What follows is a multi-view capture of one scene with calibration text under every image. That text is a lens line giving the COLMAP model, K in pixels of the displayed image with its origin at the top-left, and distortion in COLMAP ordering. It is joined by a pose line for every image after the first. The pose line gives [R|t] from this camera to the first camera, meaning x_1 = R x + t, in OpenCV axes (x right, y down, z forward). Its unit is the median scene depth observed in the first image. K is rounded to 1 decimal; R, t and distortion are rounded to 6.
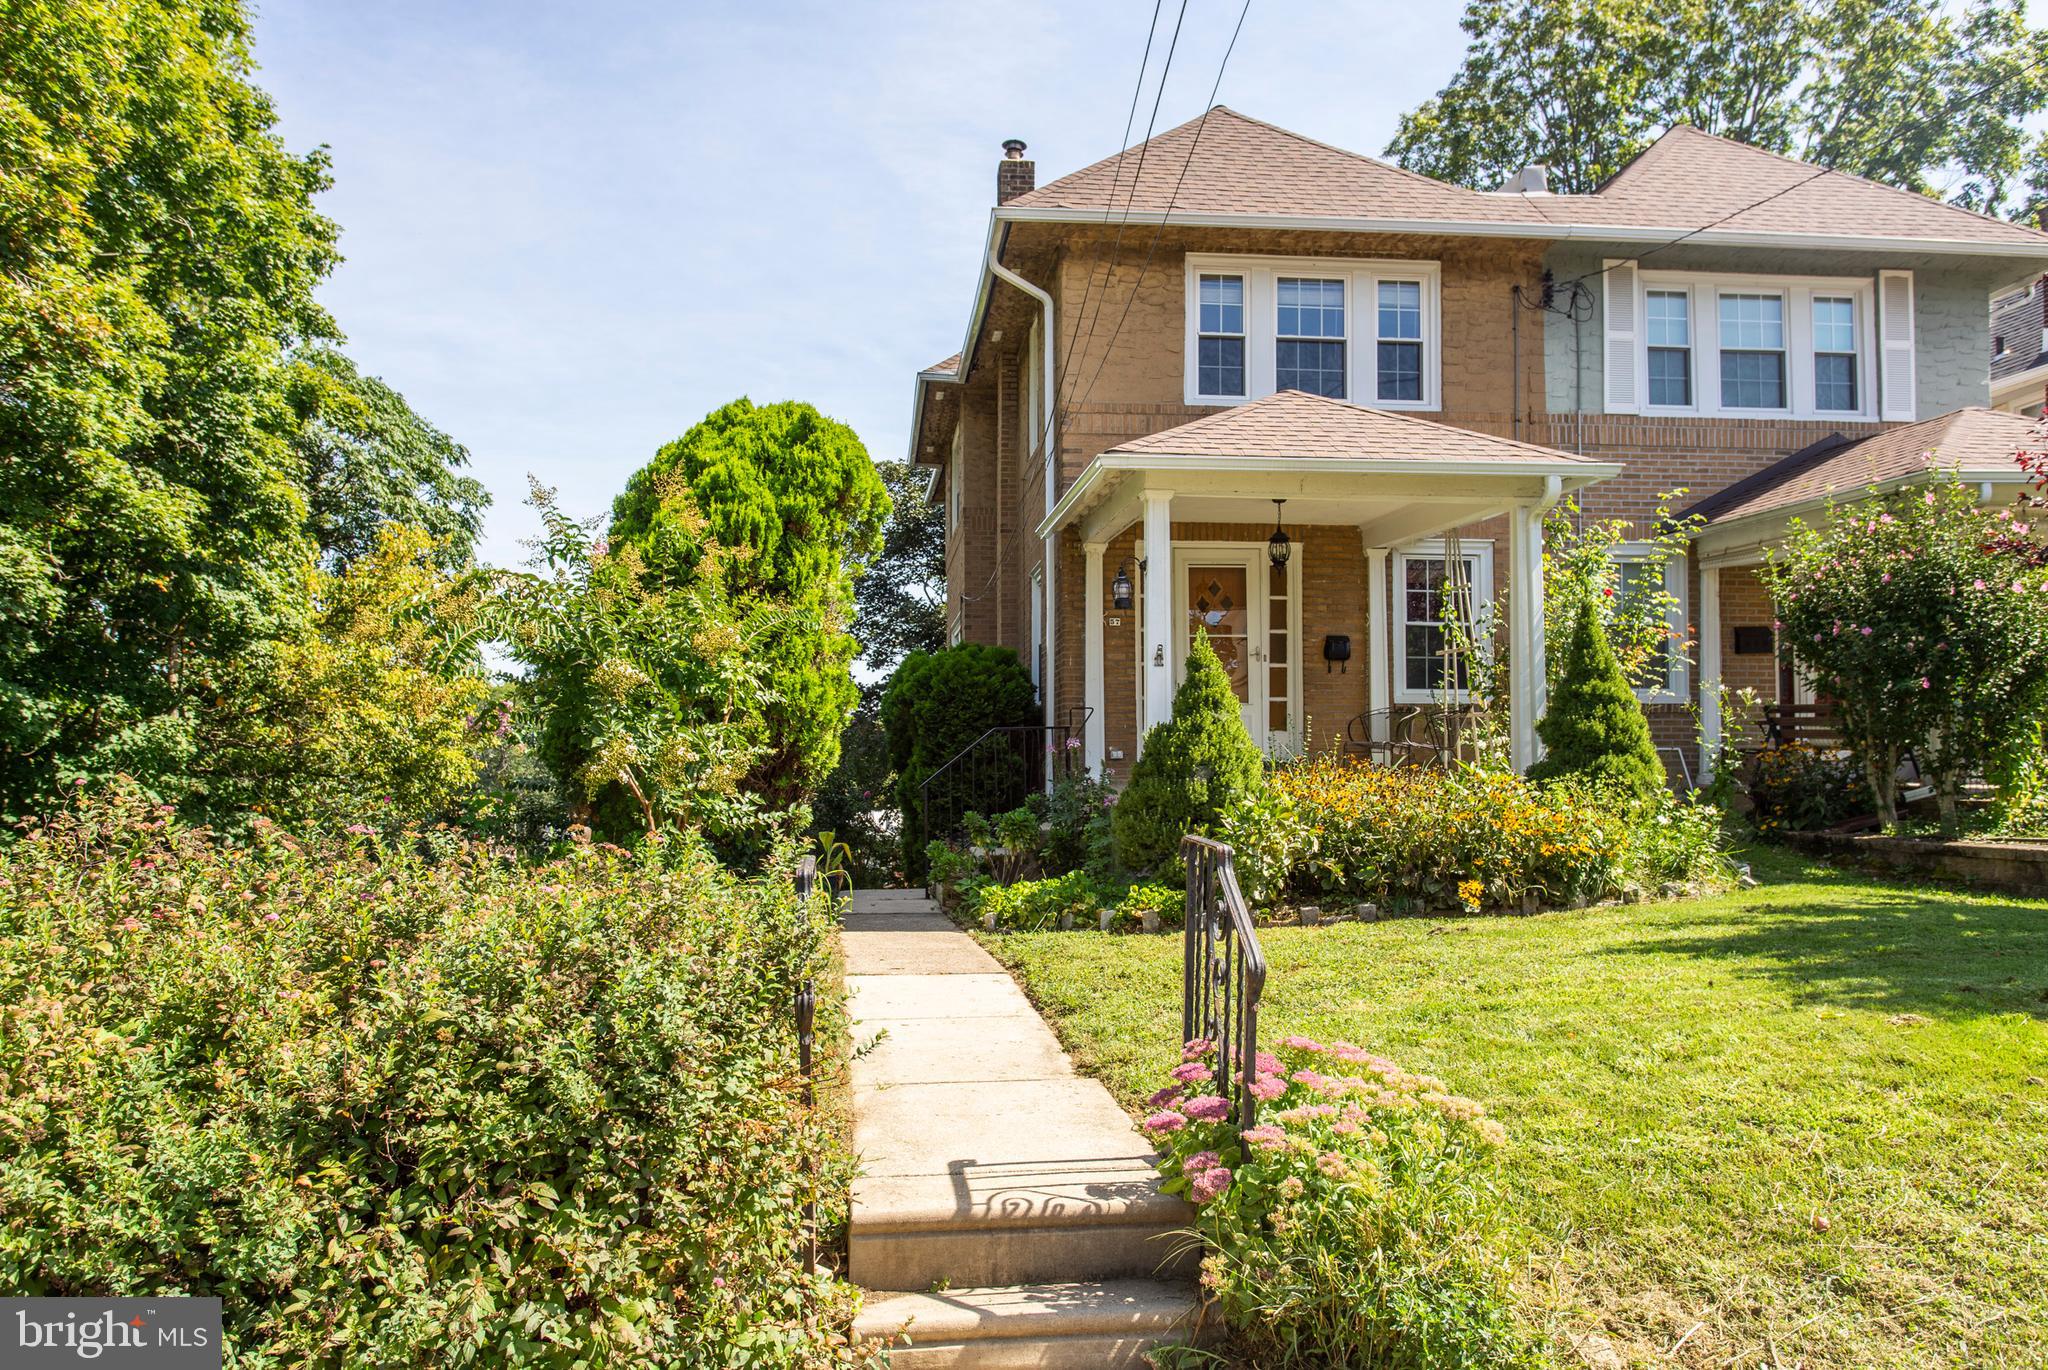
lens RADIAL K [[1487.2, 0, 1025.5], [0, 1487.2, 706.3], [0, 0, 1]] dist [0.002839, -0.002968]
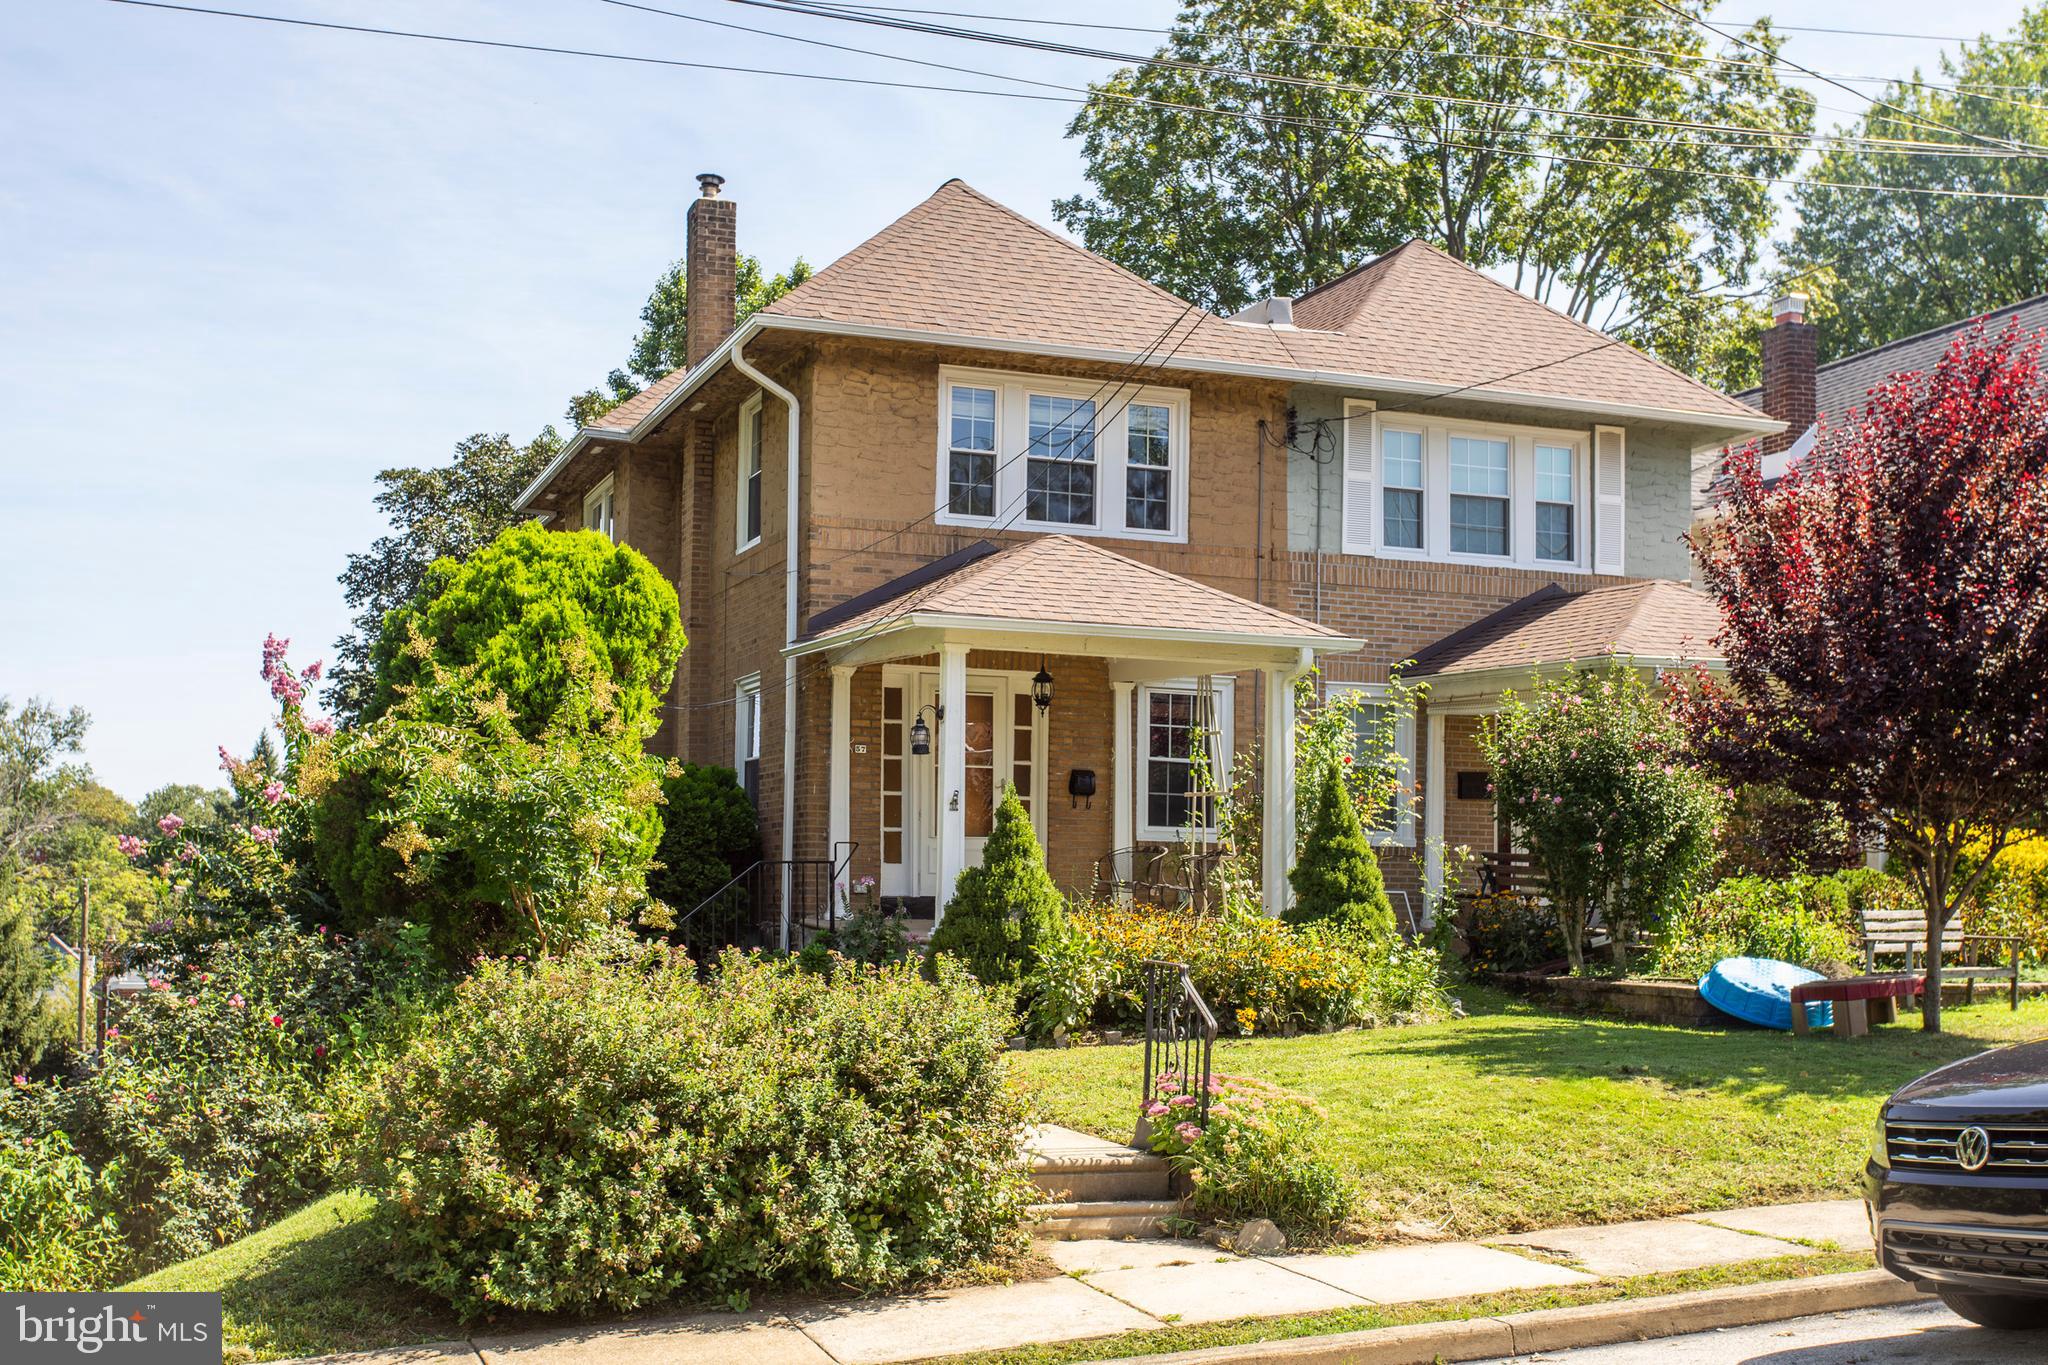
lens RADIAL K [[2344.2, 0, 1021.6], [0, 2344.2, 678.7], [0, 0, 1]] dist [0.004526, 0.000000]
pose [[0.967064, 0.040467, 0.251294, -0.267464], [-0.028919, 0.998356, -0.049478, -0.036745], [-0.252883, 0.040581, 0.966645, -0.587344]]
